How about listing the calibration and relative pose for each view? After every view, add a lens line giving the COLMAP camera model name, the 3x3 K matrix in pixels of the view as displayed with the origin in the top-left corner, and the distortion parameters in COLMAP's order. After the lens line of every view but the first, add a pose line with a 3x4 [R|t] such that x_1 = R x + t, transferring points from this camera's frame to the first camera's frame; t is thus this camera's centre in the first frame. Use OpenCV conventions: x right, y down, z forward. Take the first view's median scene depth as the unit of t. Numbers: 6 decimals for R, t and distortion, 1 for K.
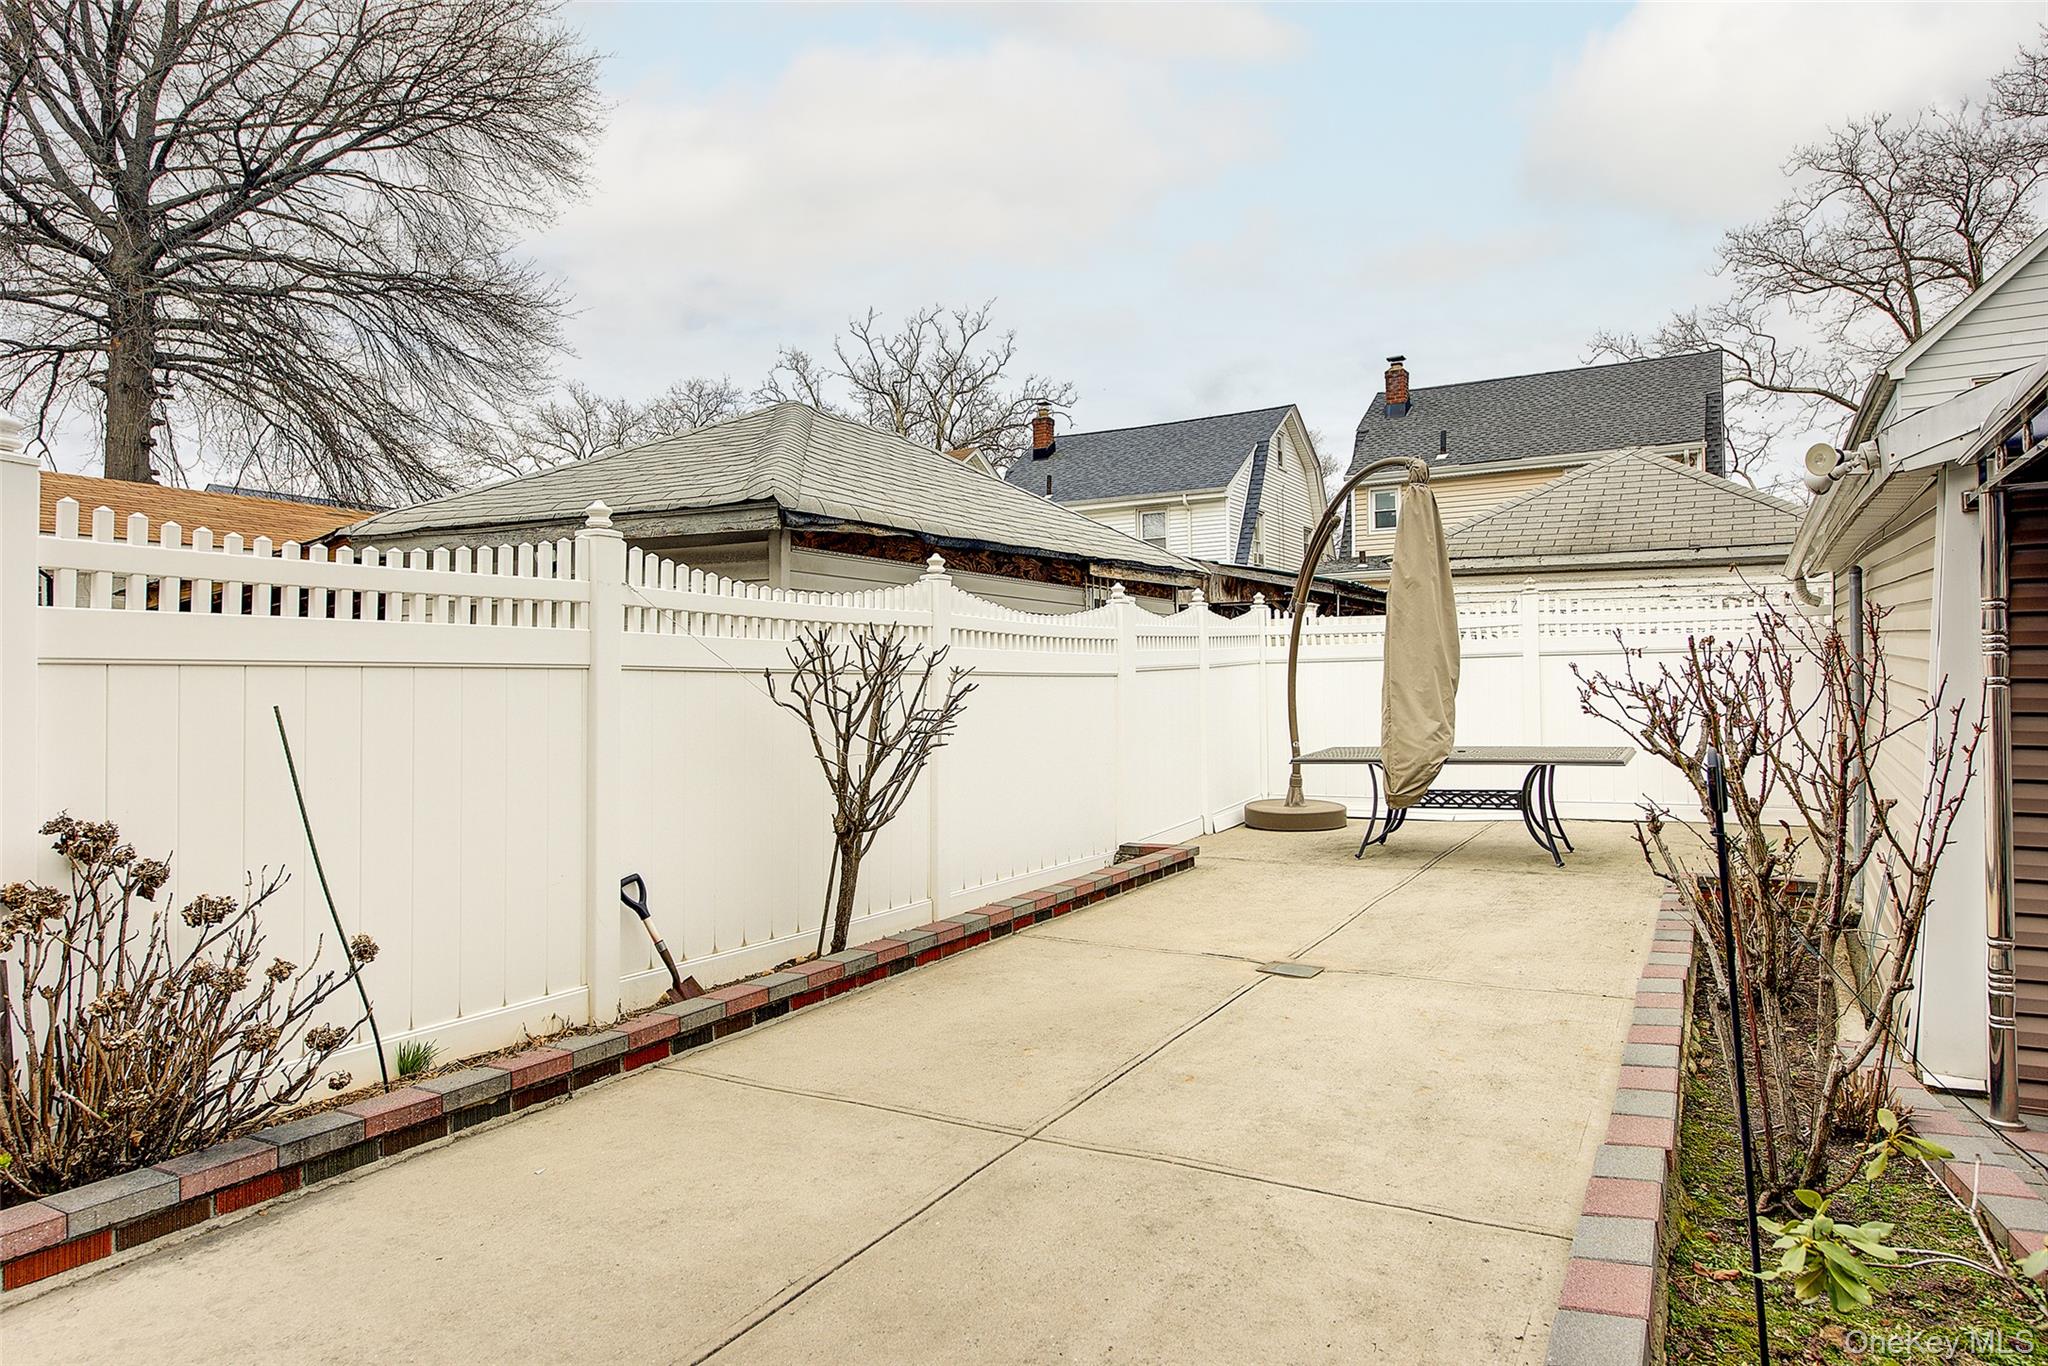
lens RADIAL K [[1257.3, 0, 1011.3], [0, 1257.3, 687.8], [0, 0, 1]] dist [-0.000140, -0.000614]
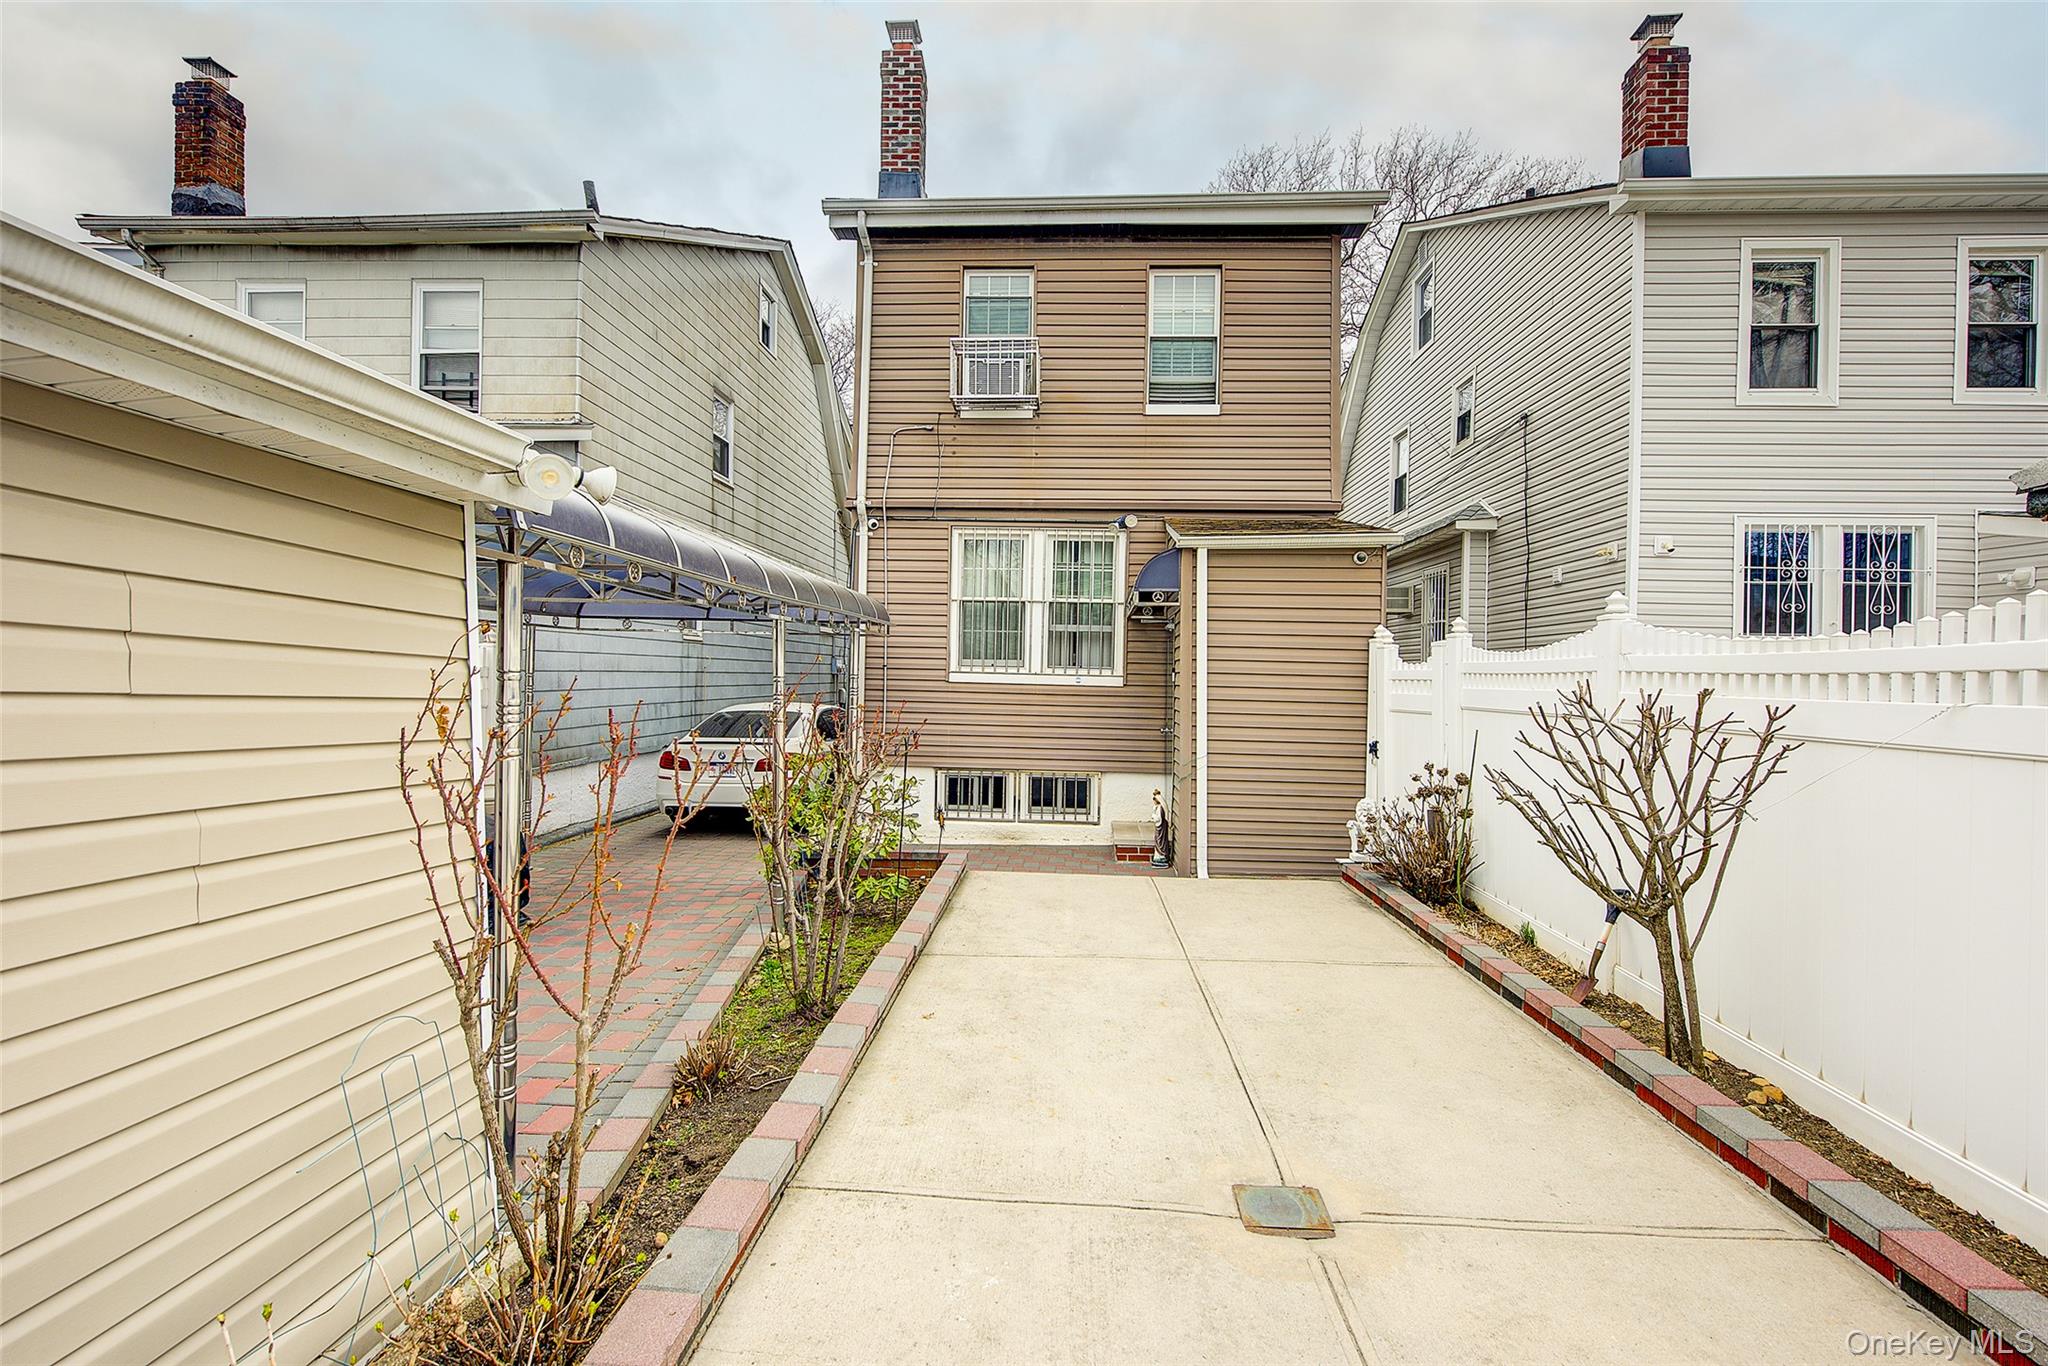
lens RADIAL K [[945.2, 0, 1023.5], [0, 945.2, 684.1], [0, 0, 1]] dist [0.000204, -0.000006]
pose [[-0.897080, -0.000373, -0.441869, 0.263825], [-0.000200, 1.000000, -0.000437, -0.020404], [0.441869, -0.000303, -0.897080, 0.653559]]
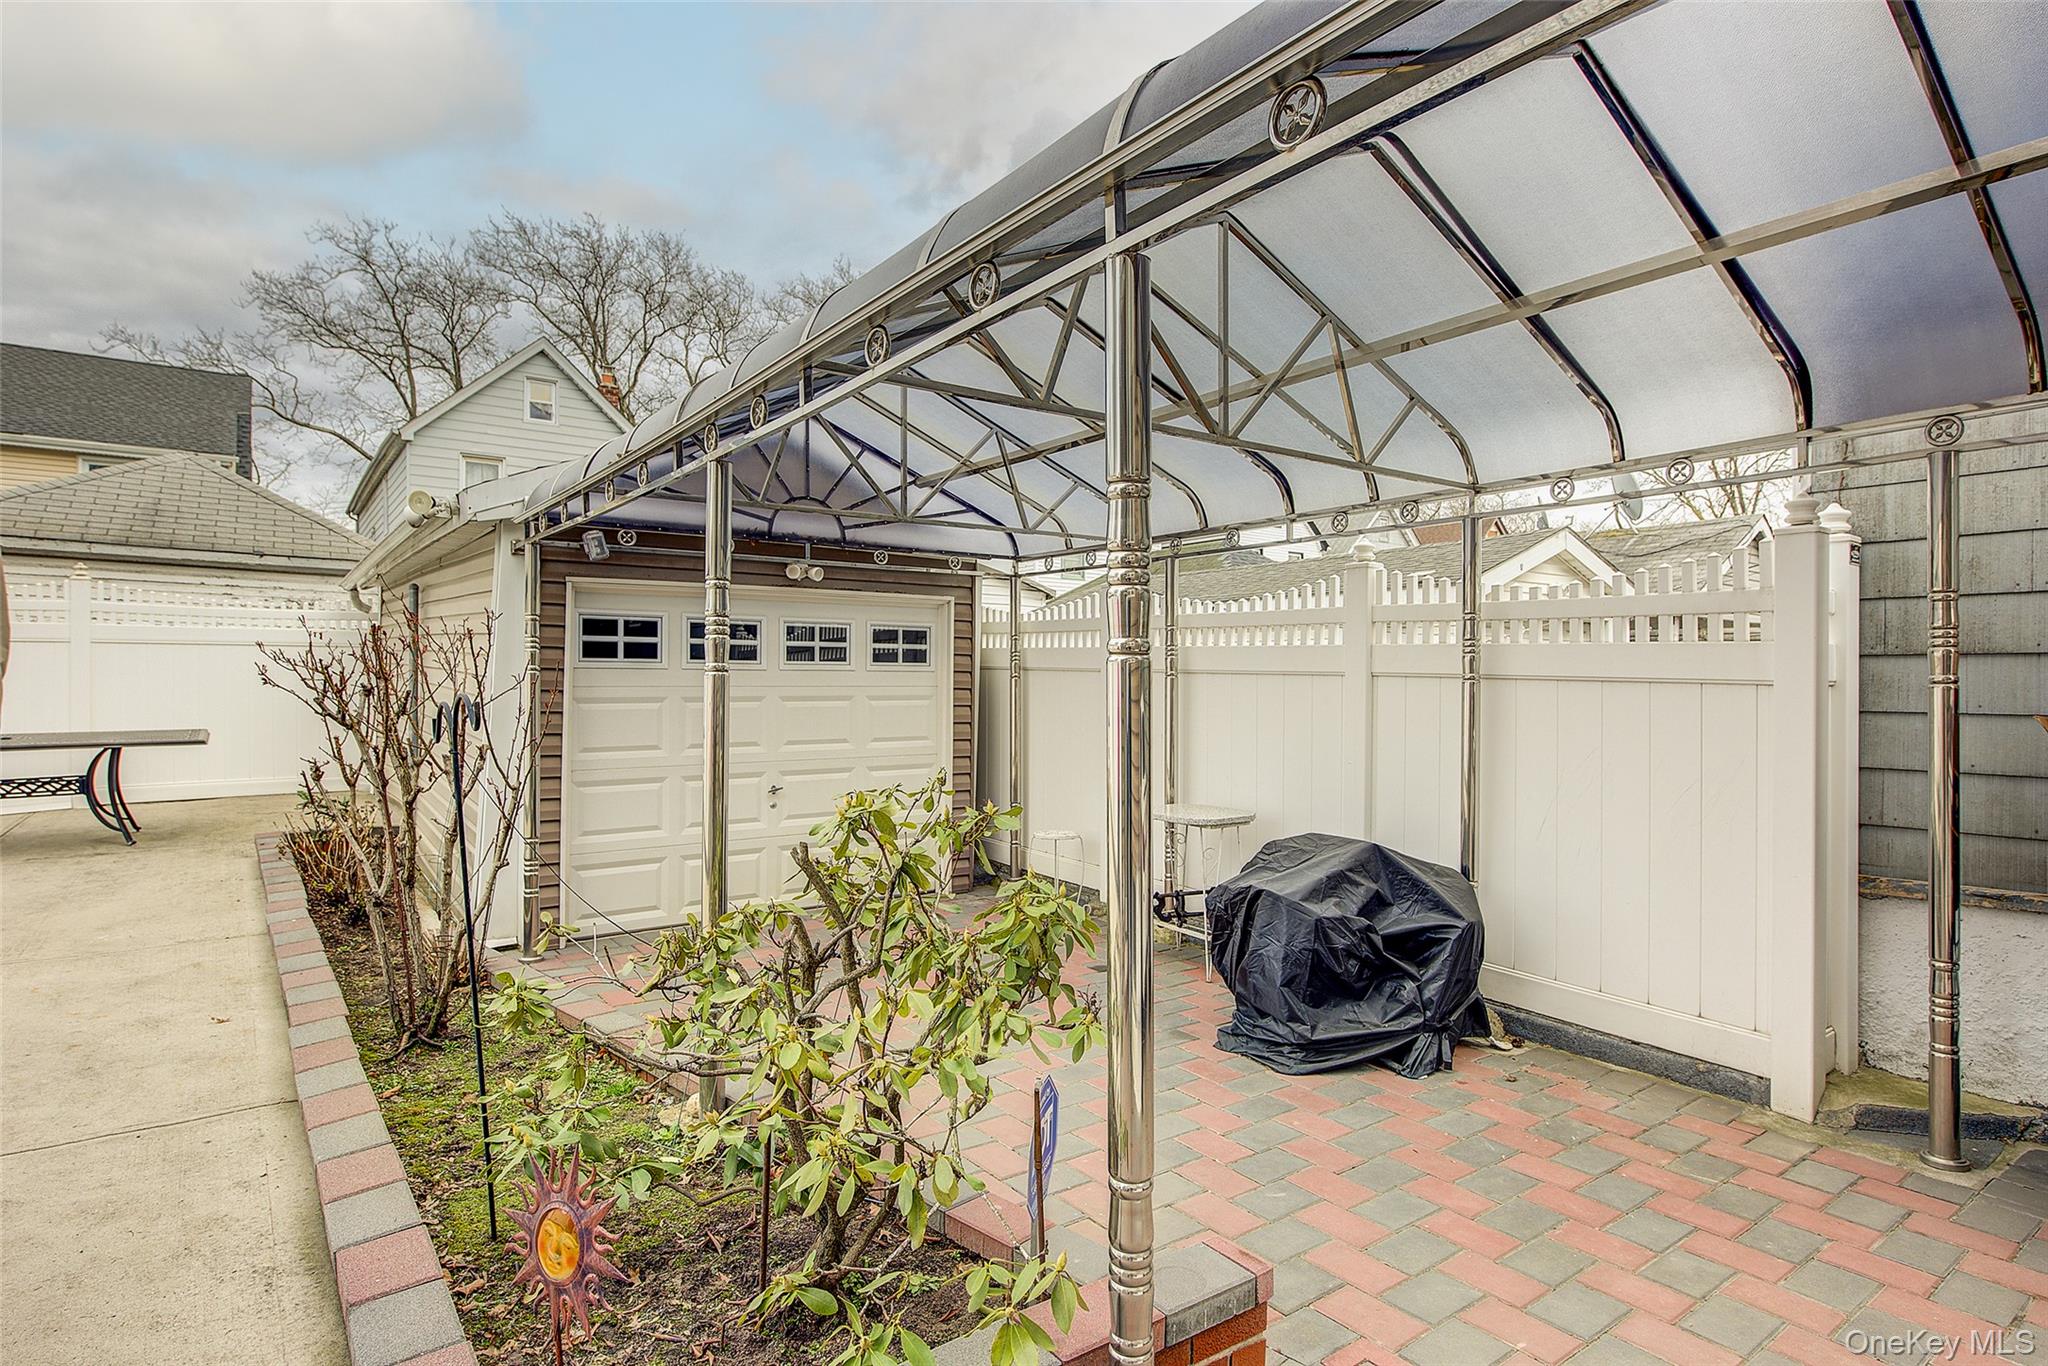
lens RADIAL K [[1071.2, 0, 1021.7], [0, 1071.2, 684.6], [0, 0, 1]] dist [0.000600, -0.000126]
pose [[0.408993, 0.011865, 0.912460, -0.053602], [-0.011535, 0.999903, -0.007831, 0.005919], [-0.912465, -0.007322, 0.409090, -0.024202]]
